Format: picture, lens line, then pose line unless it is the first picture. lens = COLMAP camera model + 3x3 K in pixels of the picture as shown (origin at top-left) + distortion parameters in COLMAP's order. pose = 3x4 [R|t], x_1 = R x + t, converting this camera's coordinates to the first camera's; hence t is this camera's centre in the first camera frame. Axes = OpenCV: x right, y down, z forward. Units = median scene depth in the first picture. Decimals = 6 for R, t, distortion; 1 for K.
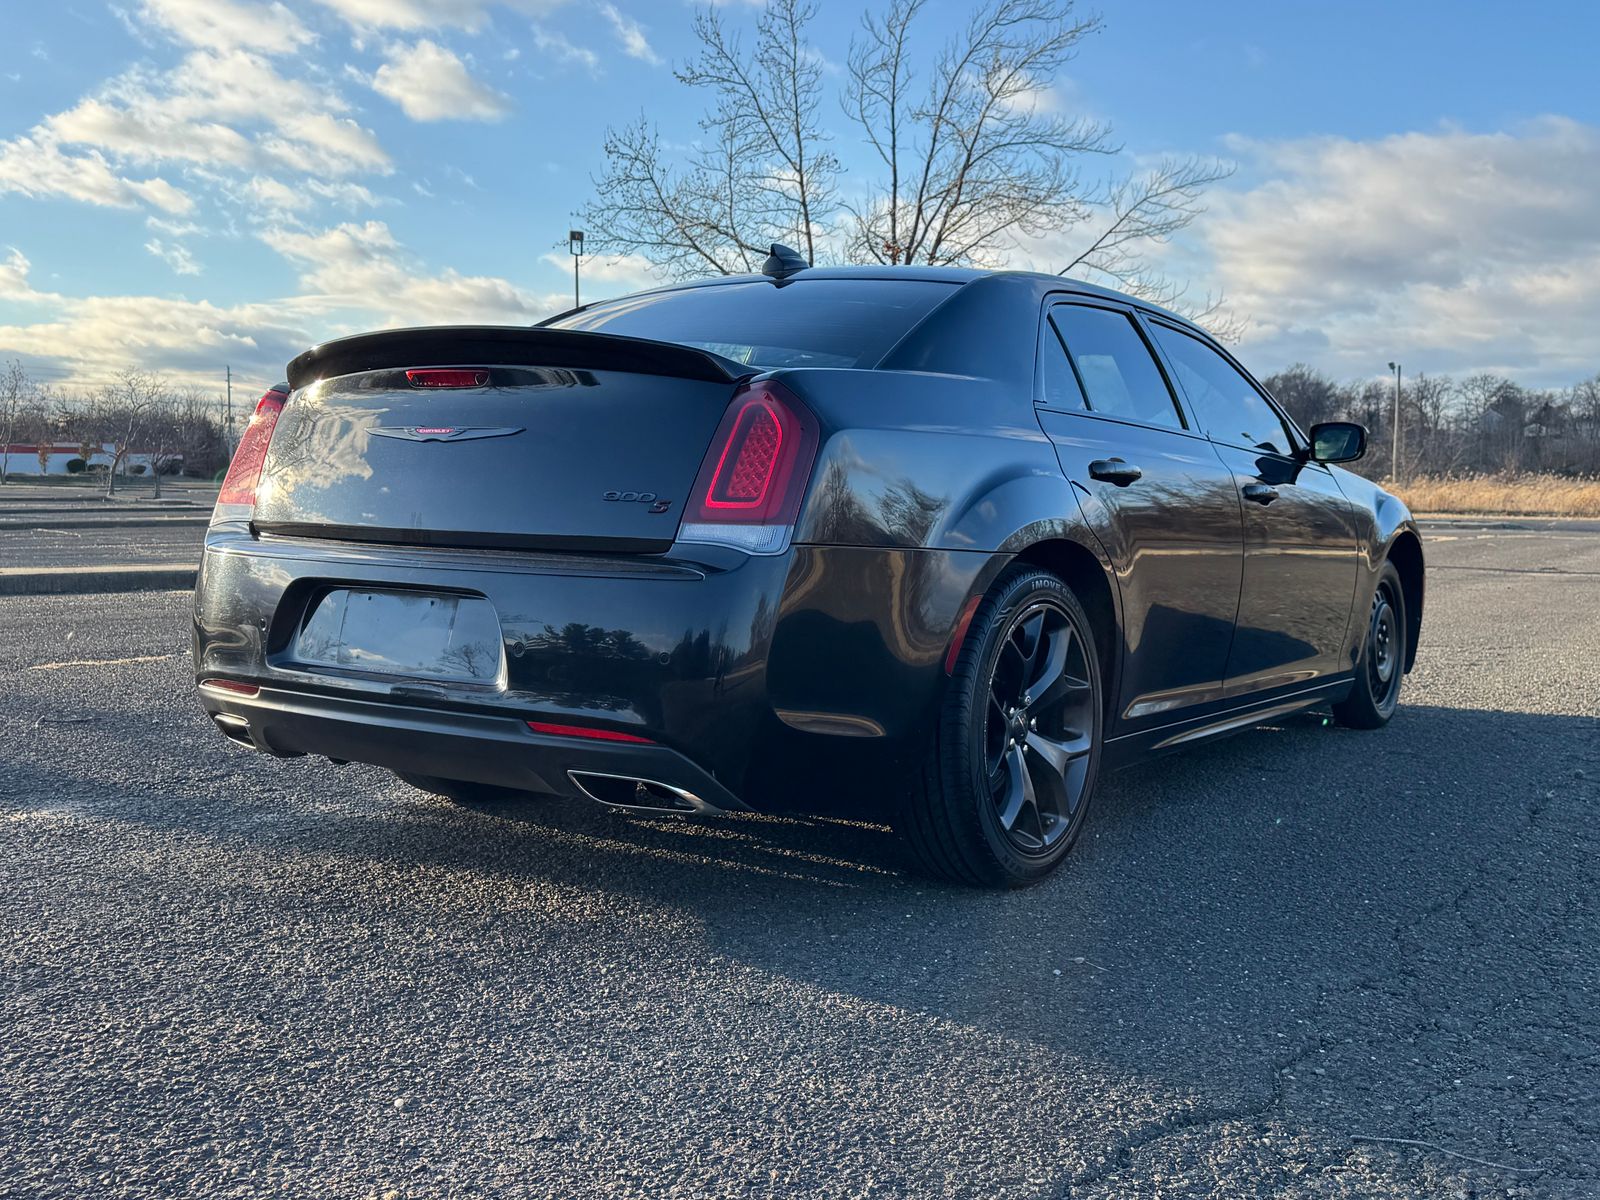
lens RADIAL K [[1611.9, 0, 802.2], [0, 1611.9, 601.2], [0, 0, 1]] dist [0.018272, 0.000000]
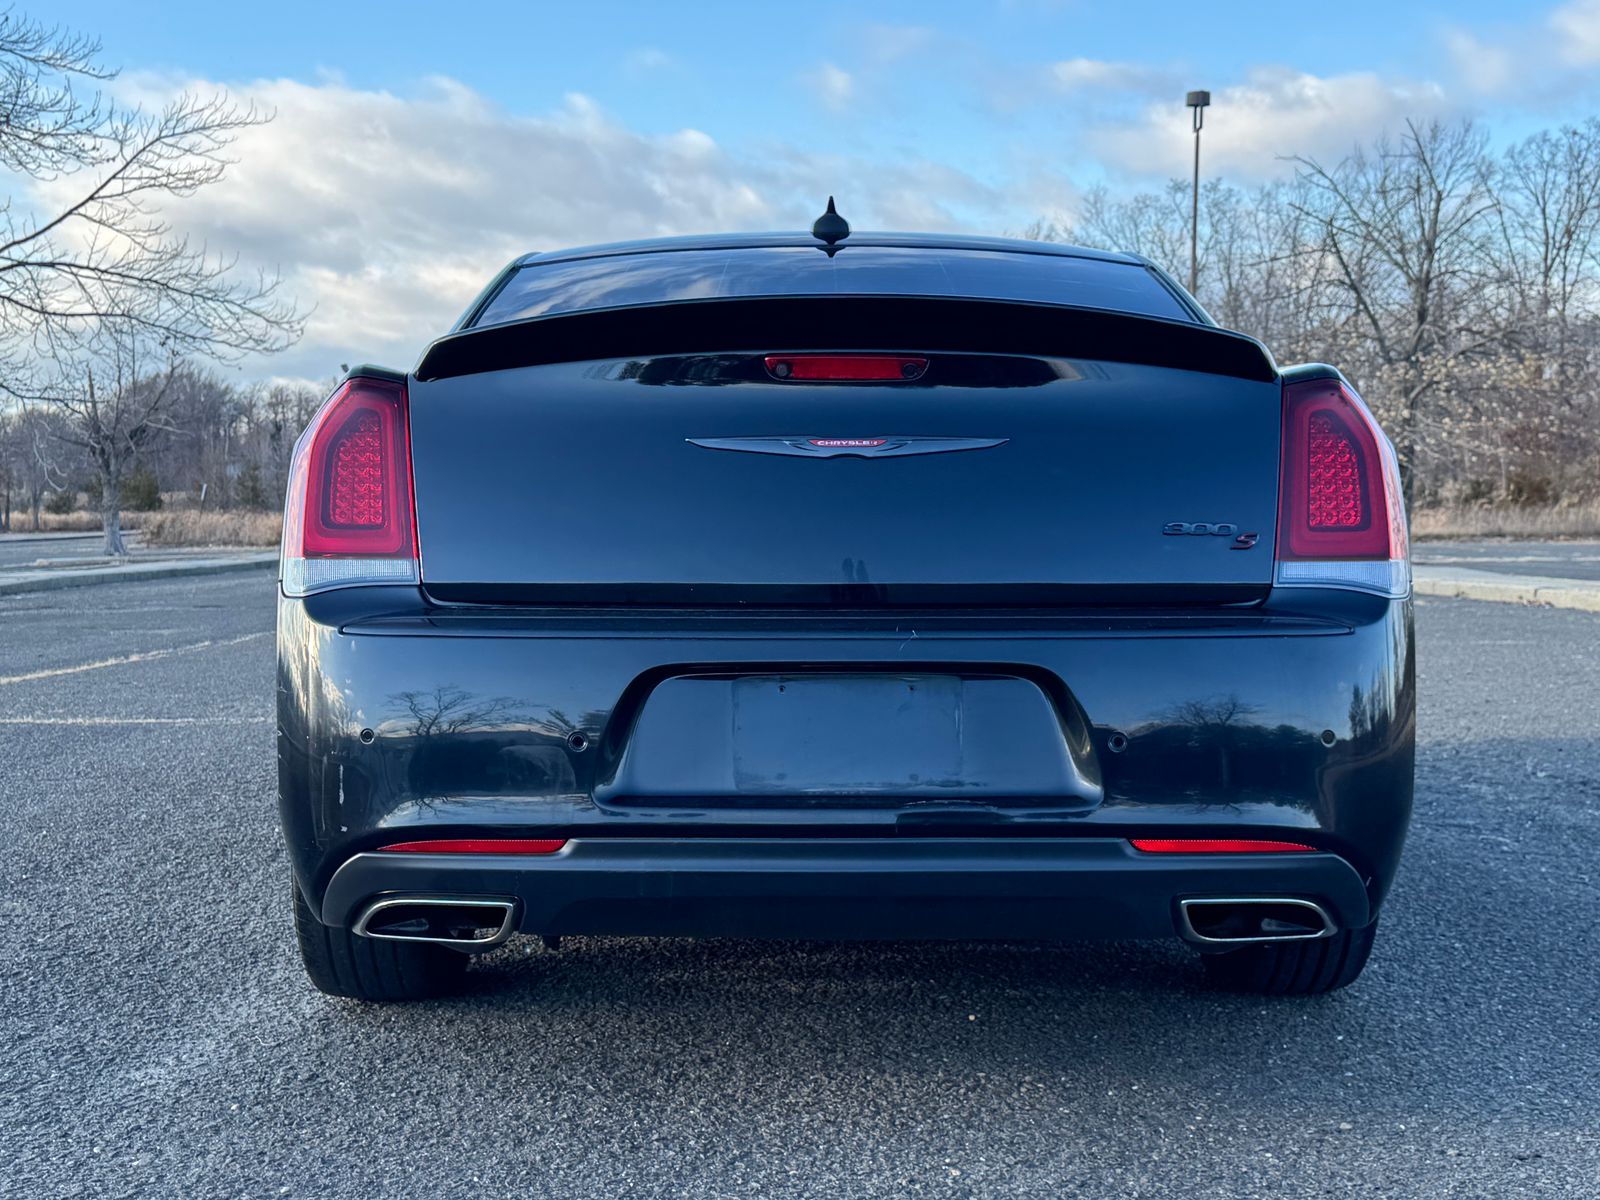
lens RADIAL K [[1991.3, 0, 801.7], [0, 1991.3, 605.3], [0, 0, 1]] dist [0.214100, 0.000000]
pose [[0.829909, -0.041932, 0.556321, -0.684548], [0.056404, 0.998368, -0.008893, -0.027168], [-0.555040, 0.038759, 0.830920, 0.281496]]
